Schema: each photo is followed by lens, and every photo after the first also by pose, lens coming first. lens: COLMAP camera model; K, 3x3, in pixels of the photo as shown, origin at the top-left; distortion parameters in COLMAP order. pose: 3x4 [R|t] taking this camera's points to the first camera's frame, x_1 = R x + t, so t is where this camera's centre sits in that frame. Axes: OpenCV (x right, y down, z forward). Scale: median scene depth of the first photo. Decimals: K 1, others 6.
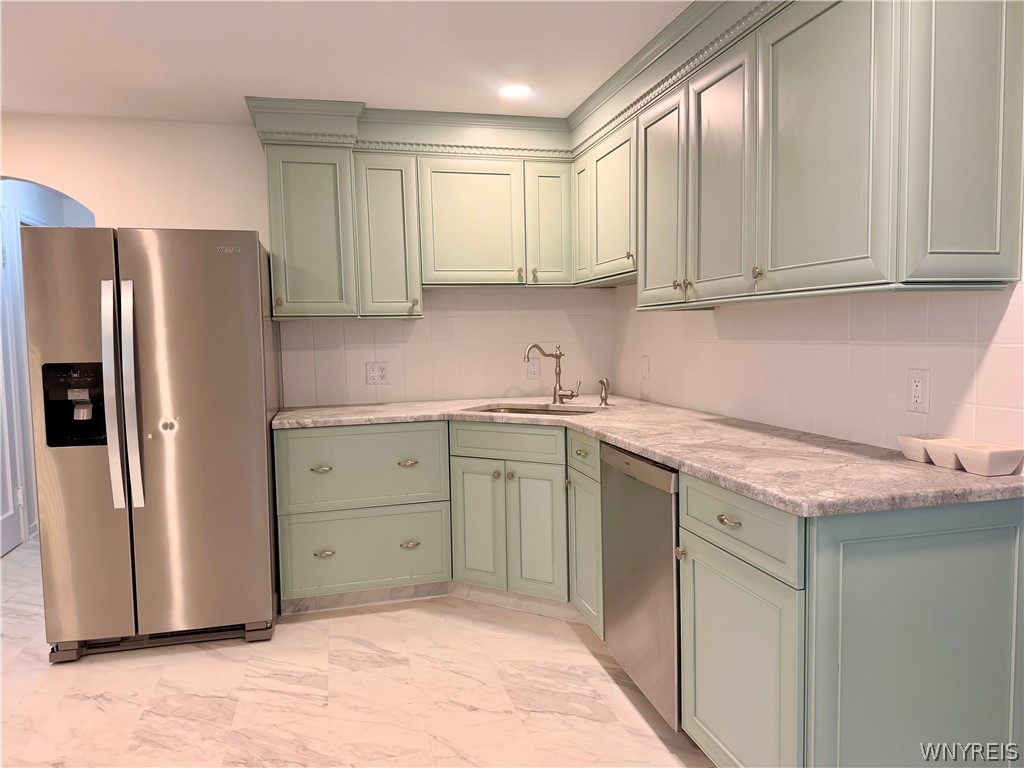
lens RADIAL K [[711.8, 0, 512.0], [0, 711.8, 384.0], [0, 0, 1]] dist [0.088233, -0.137956]
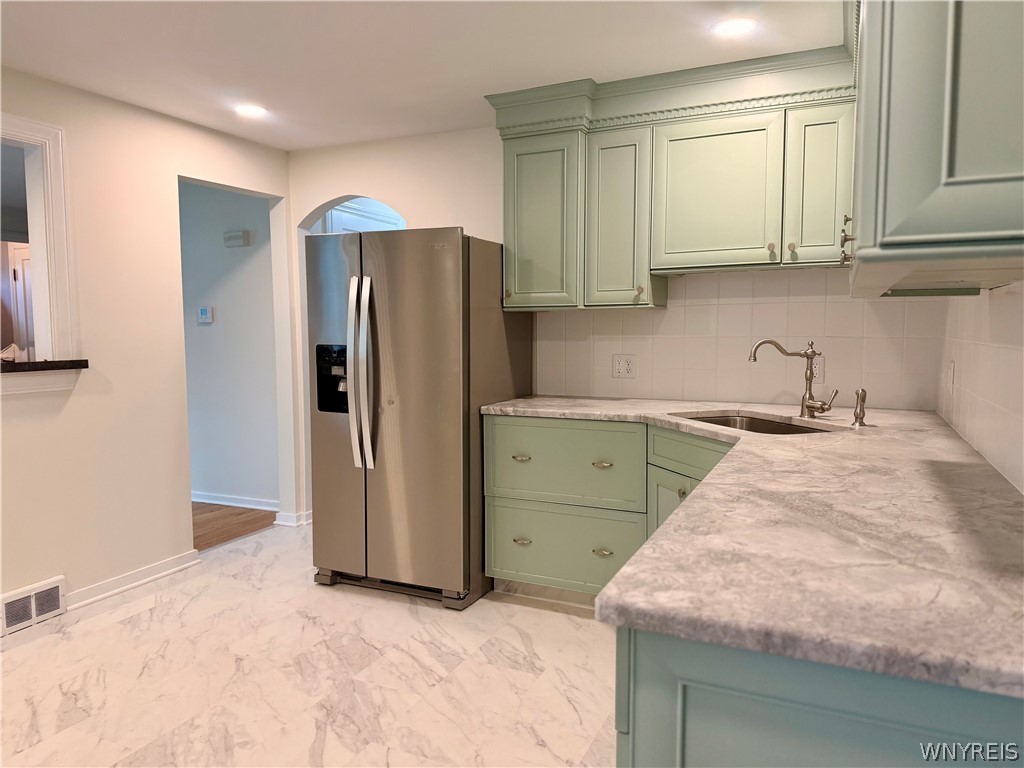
lens RADIAL K [[711.8, 0, 512.0], [0, 711.8, 384.0], [0, 0, 1]] dist [0.088233, -0.137956]
pose [[0.771975, 0.067740, -0.632033, 0.343397], [-0.056723, 0.997680, 0.037647, -0.021821], [0.633117, 0.006788, 0.774026, 0.209919]]
